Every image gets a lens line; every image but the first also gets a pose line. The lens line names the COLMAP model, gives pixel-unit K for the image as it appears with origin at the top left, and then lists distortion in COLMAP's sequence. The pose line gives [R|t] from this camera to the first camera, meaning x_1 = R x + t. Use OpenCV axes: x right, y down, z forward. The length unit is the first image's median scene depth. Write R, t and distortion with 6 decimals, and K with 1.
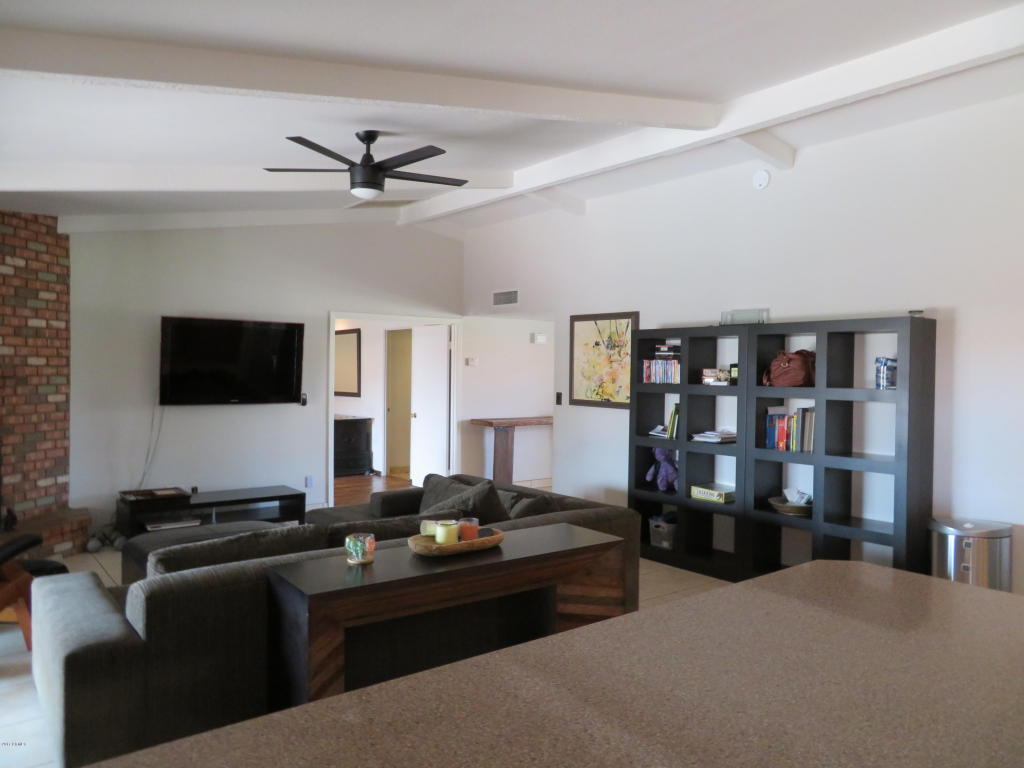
lens RADIAL K [[733.1, 0, 513.7], [0, 733.1, 386.8], [0, 0, 1]] dist [-0.002994, -0.000393]
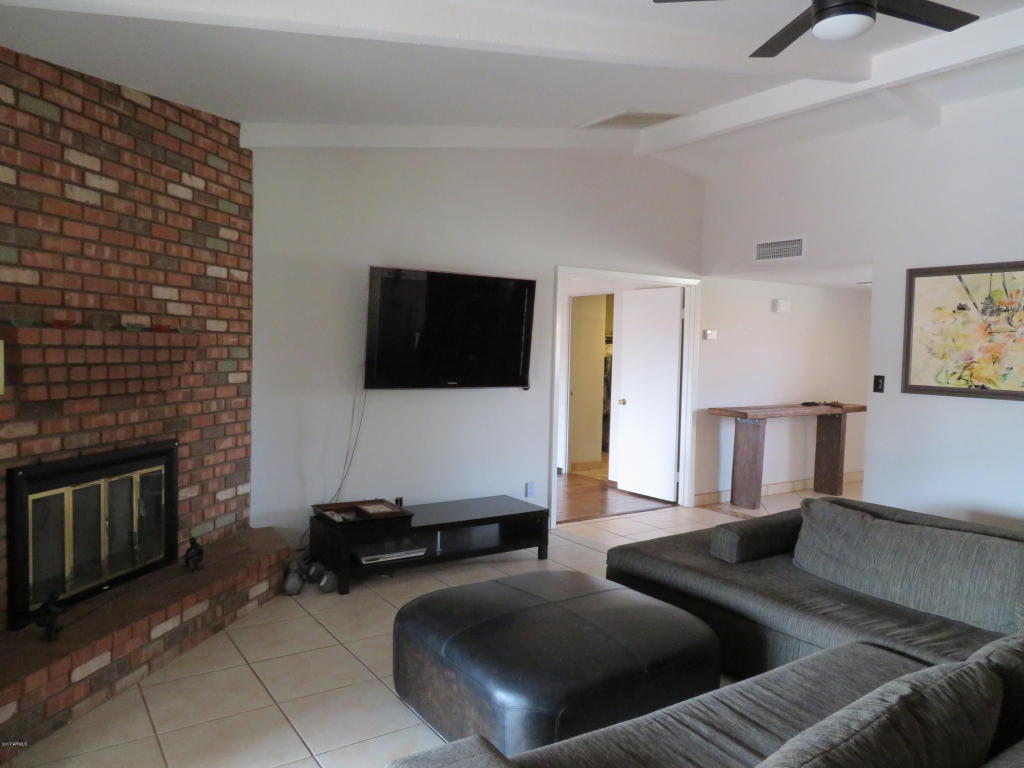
lens RADIAL K [[732.3, 0, 514.5], [0, 732.3, 383.5], [0, 0, 1]] dist [-0.010948, 0.000885]
pose [[0.997811, 0.009812, -0.065405, -0.305378], [-0.008260, 0.999679, 0.023957, 0.001532], [0.065619, -0.023364, 0.997571, 0.299644]]
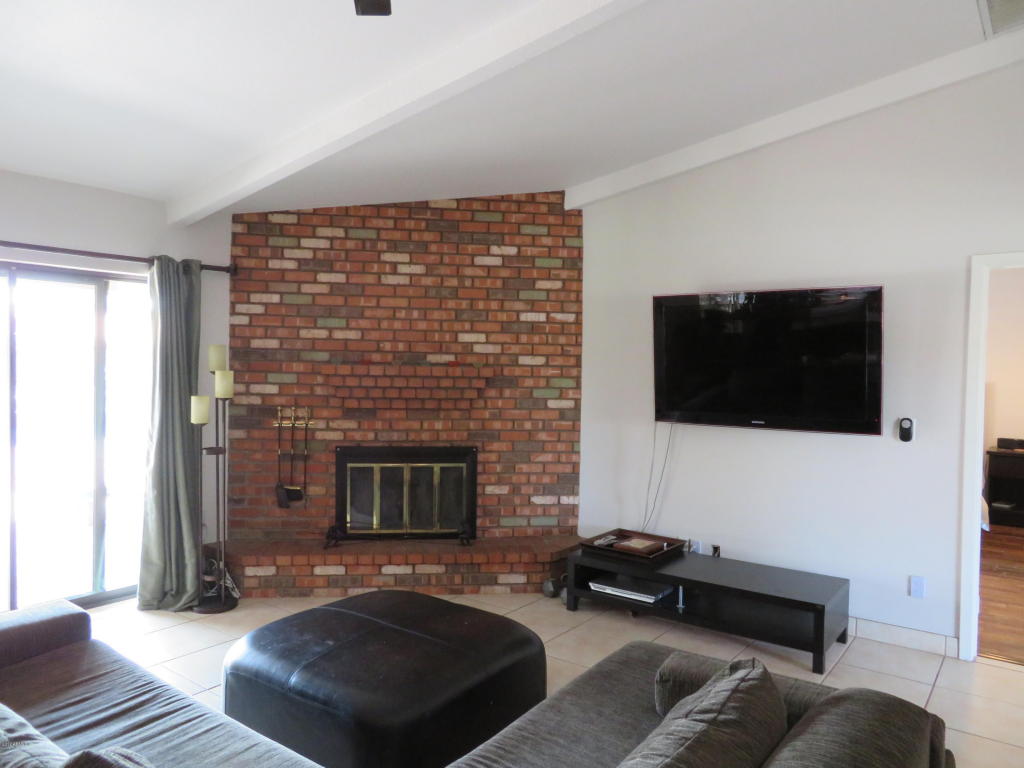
lens RADIAL K [[732.3, 0, 514.5], [0, 732.3, 383.5], [0, 0, 1]] dist [-0.010948, 0.000885]
pose [[0.264505, 0.014355, -0.964277, 0.184112], [-0.035113, 0.999370, 0.005246, -0.010921], [0.963745, 0.032471, 0.264842, 0.722165]]
